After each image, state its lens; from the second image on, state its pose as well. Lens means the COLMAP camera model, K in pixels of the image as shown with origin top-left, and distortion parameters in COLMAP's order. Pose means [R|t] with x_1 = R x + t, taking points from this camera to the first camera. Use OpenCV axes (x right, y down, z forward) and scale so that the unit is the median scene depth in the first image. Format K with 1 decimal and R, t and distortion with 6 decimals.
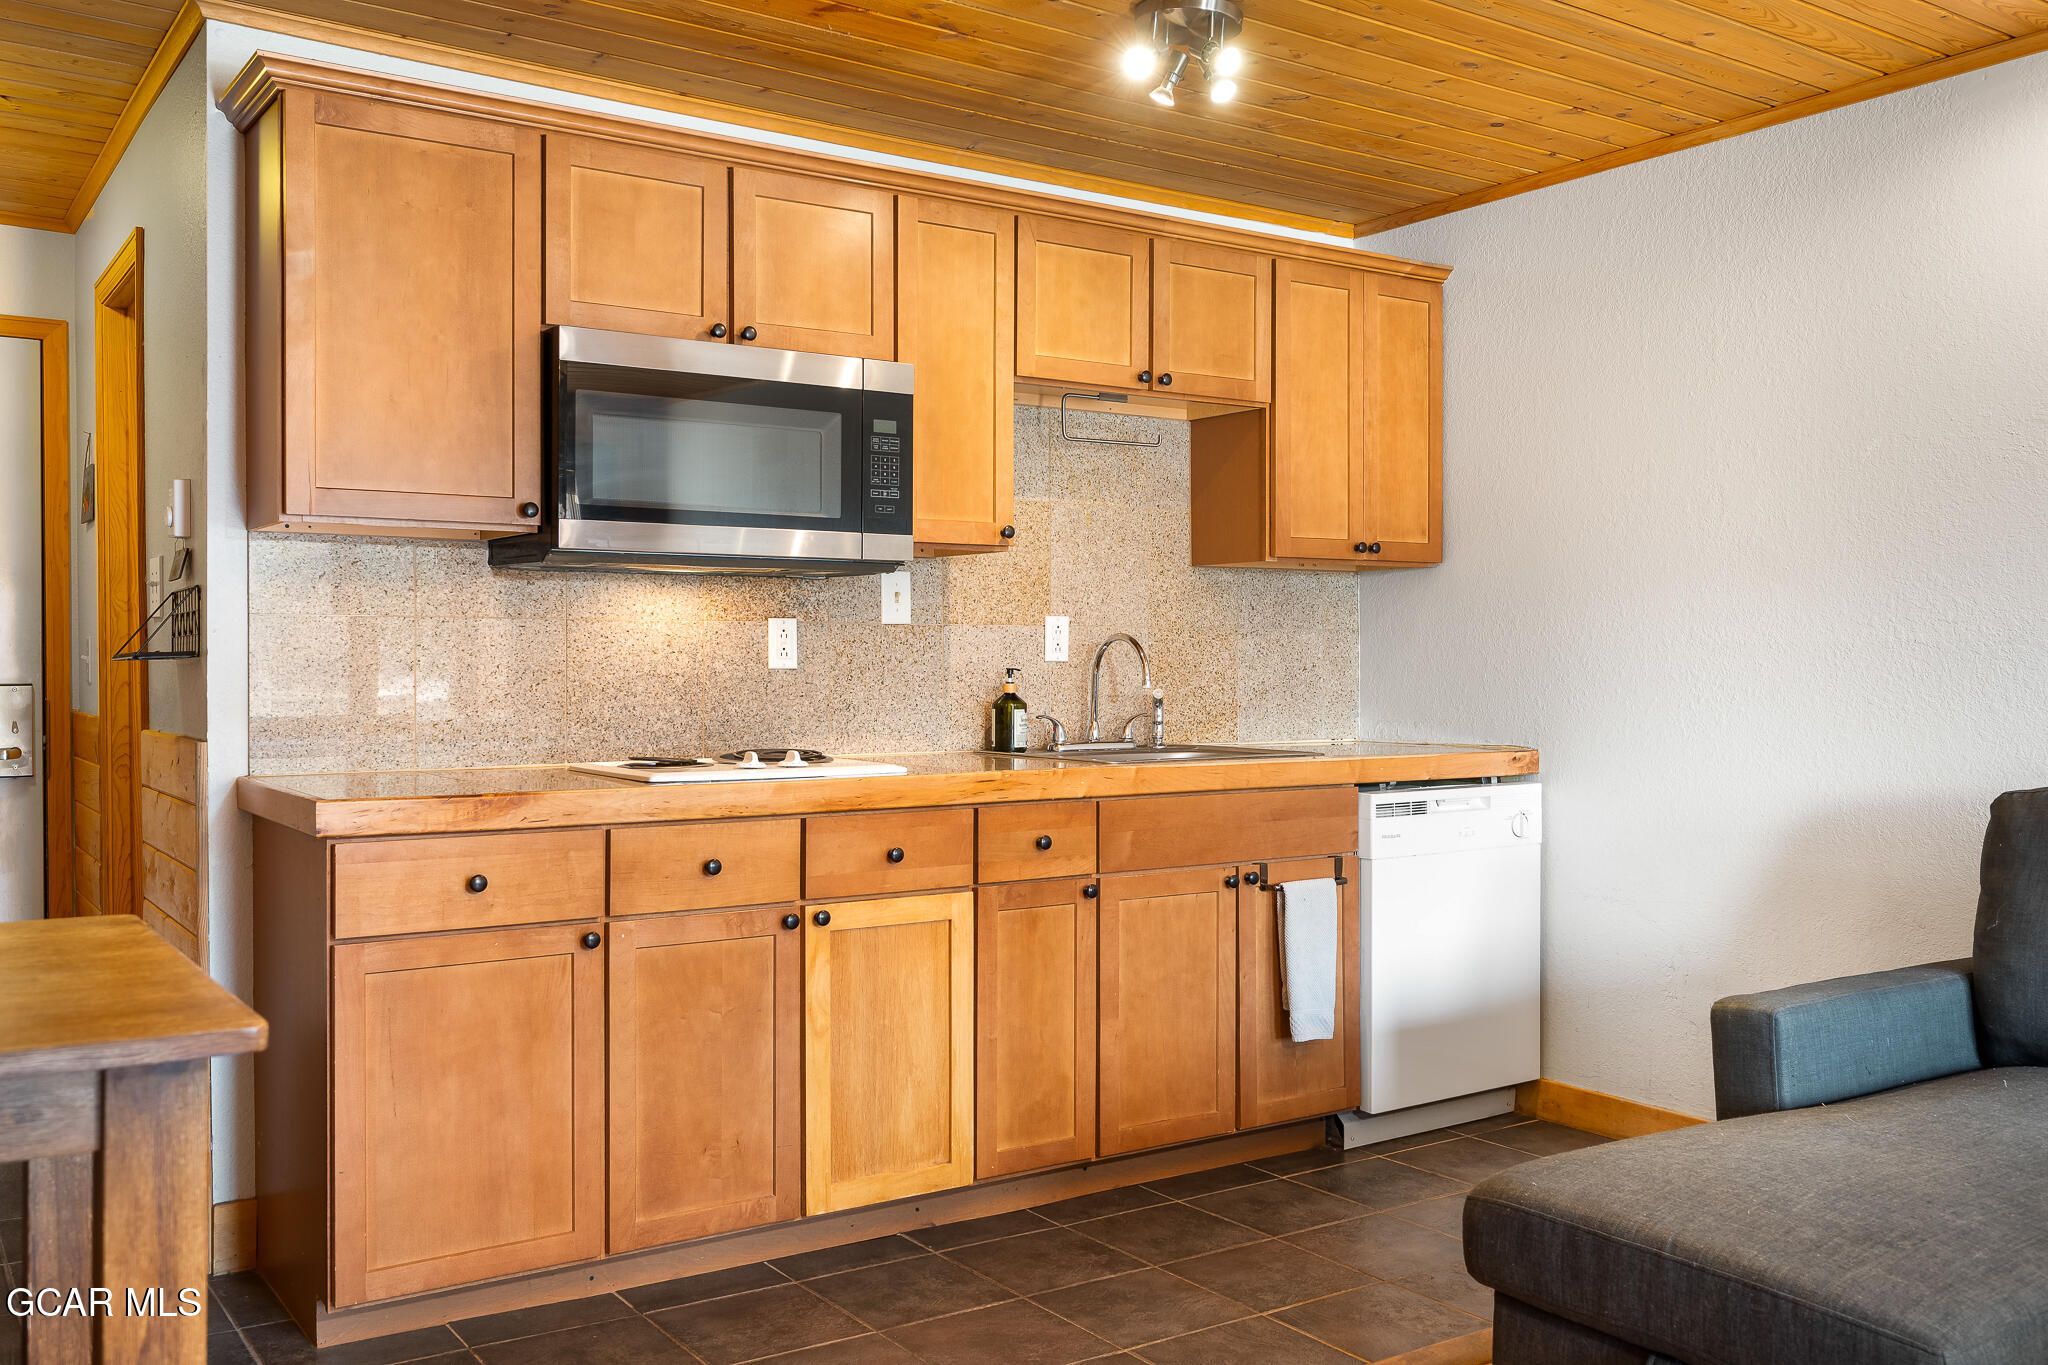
lens RADIAL K [[1758.5, 0, 1025.5], [0, 1758.5, 682.1], [0, 0, 1]] dist [-0.006694, -0.004318]
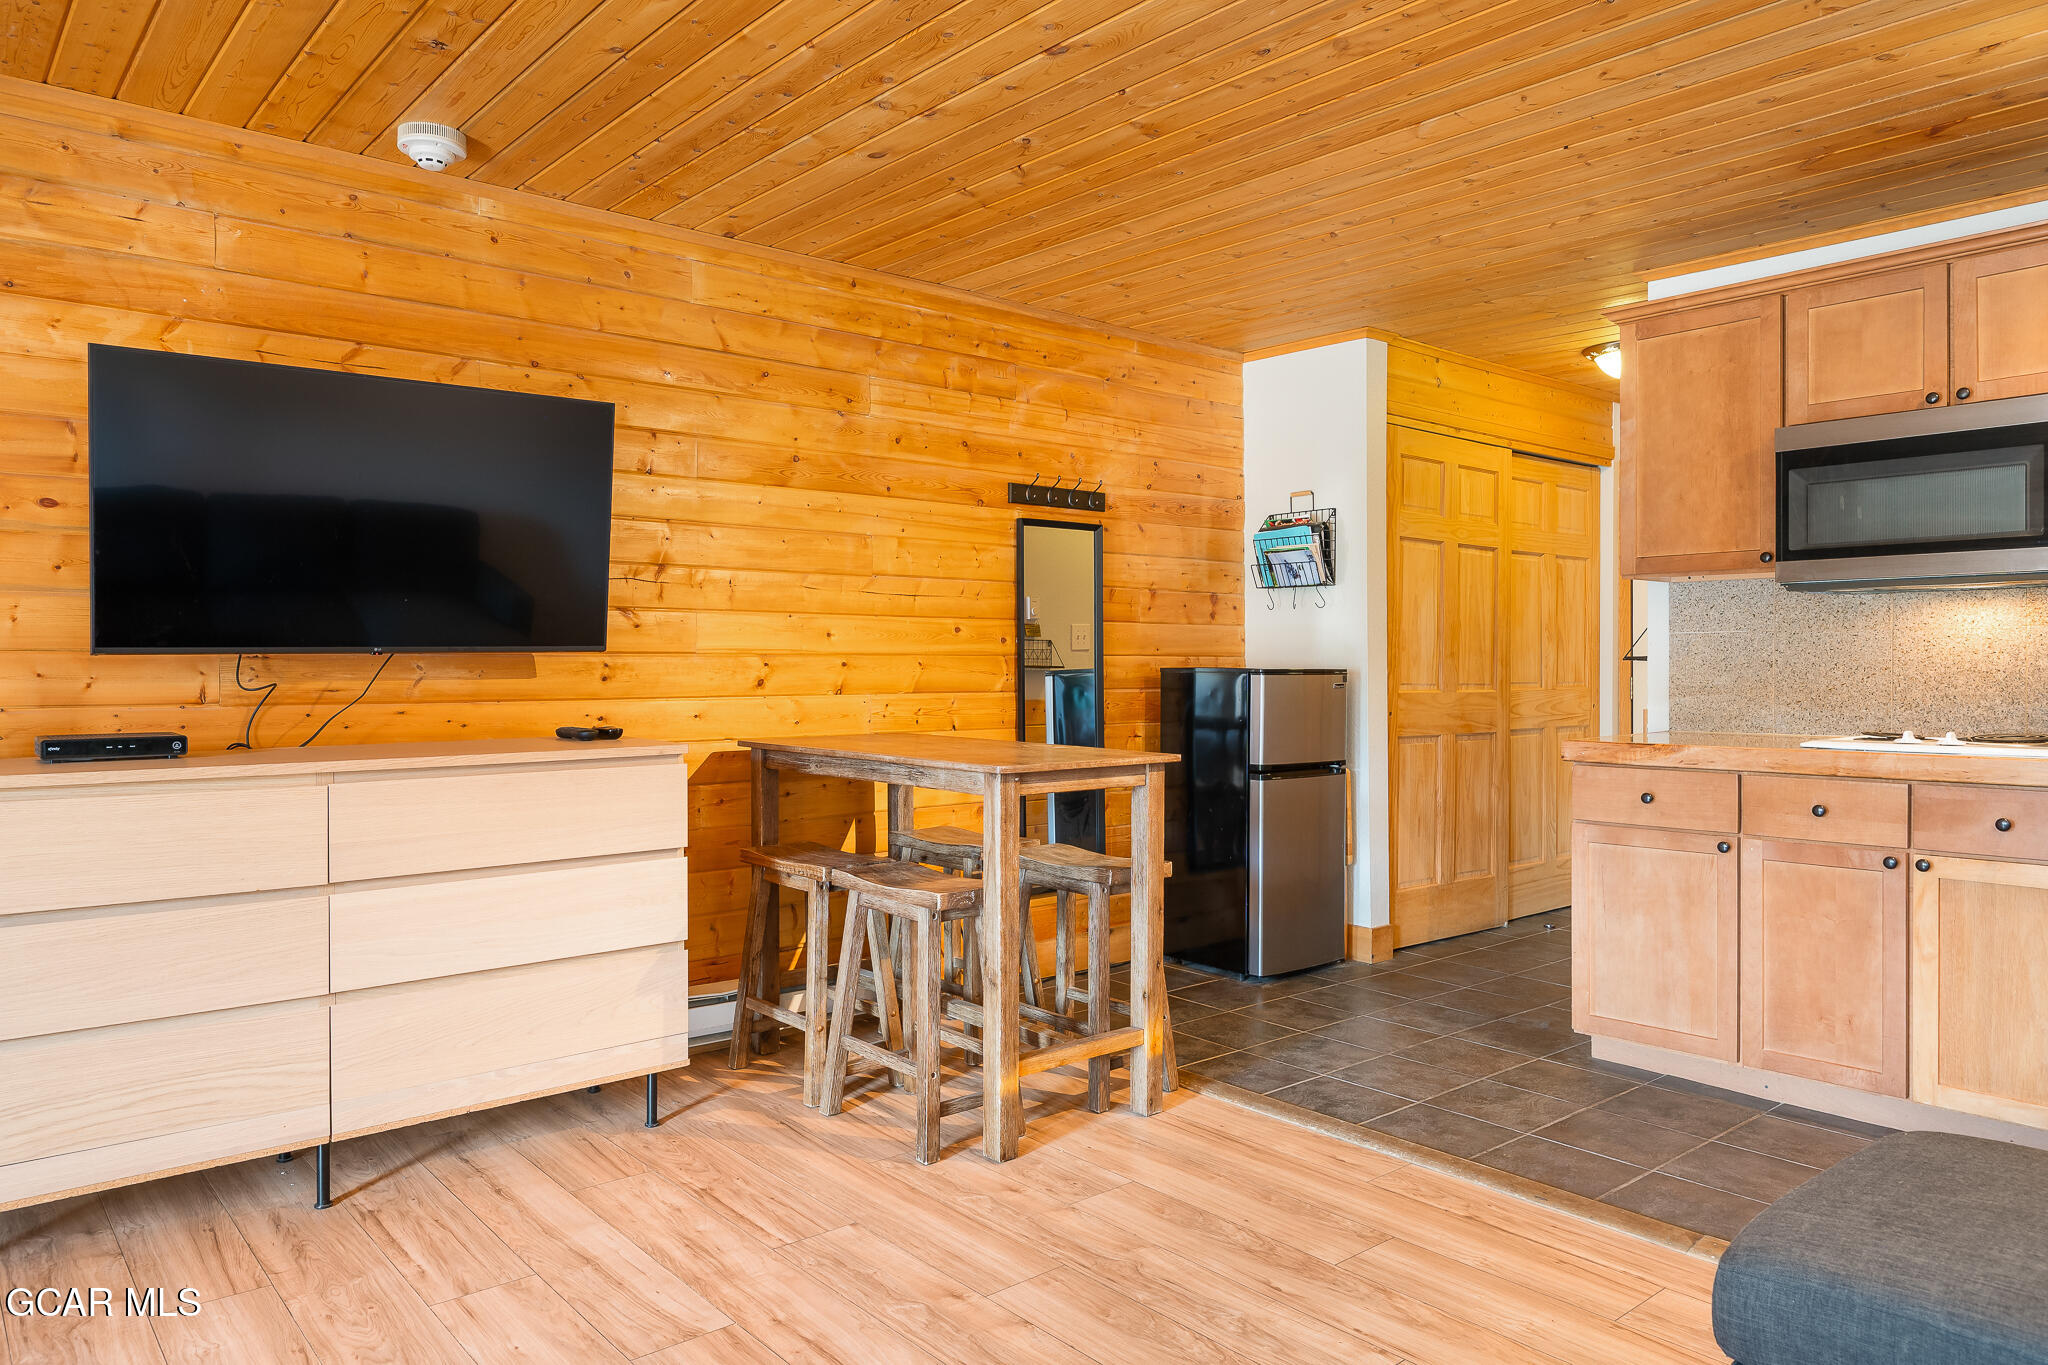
lens RADIAL K [[1346.4, 0, 1021.3], [0, 1346.4, 681.3], [0, 0, 1]] dist [-0.001957, -0.000282]
pose [[0.105405, 0.009348, -0.994385, 0.701247], [-0.009798, 0.999917, 0.008362, 0.002106], [0.994381, 0.008862, 0.105488, 0.241533]]
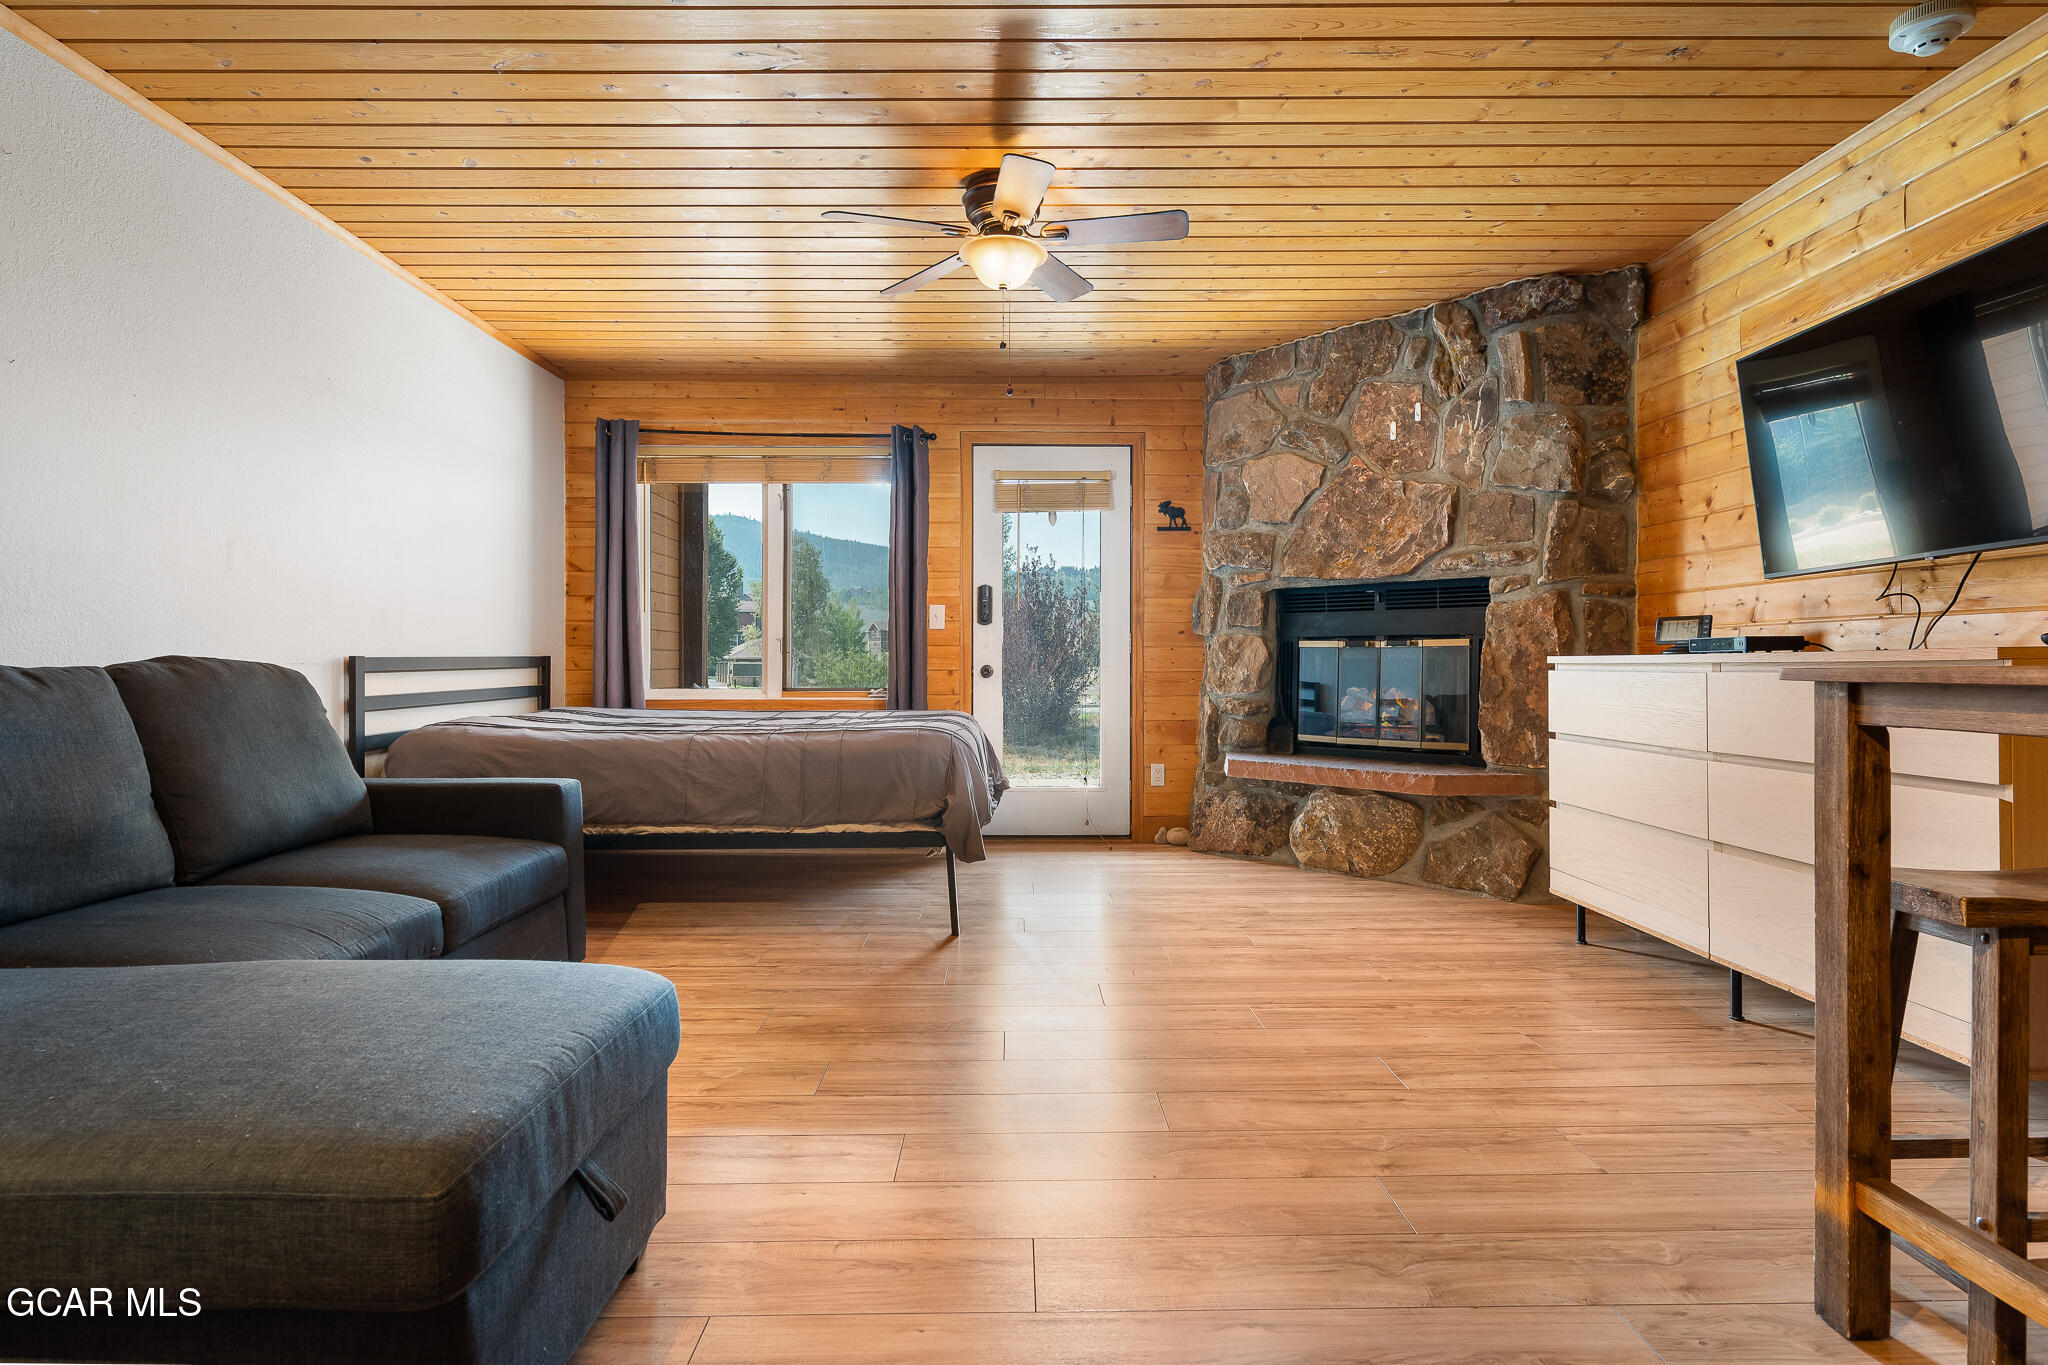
lens RADIAL K [[1044.8, 0, 1017.9], [0, 1044.8, 677.1], [0, 0, 1]] dist [-0.007217, 0.001793]
pose [[-0.829975, -0.006649, 0.557761, -0.117339], [0.007717, 0.999696, 0.023400, 0.053598], [-0.557747, 0.023726, -0.829672, 0.830317]]
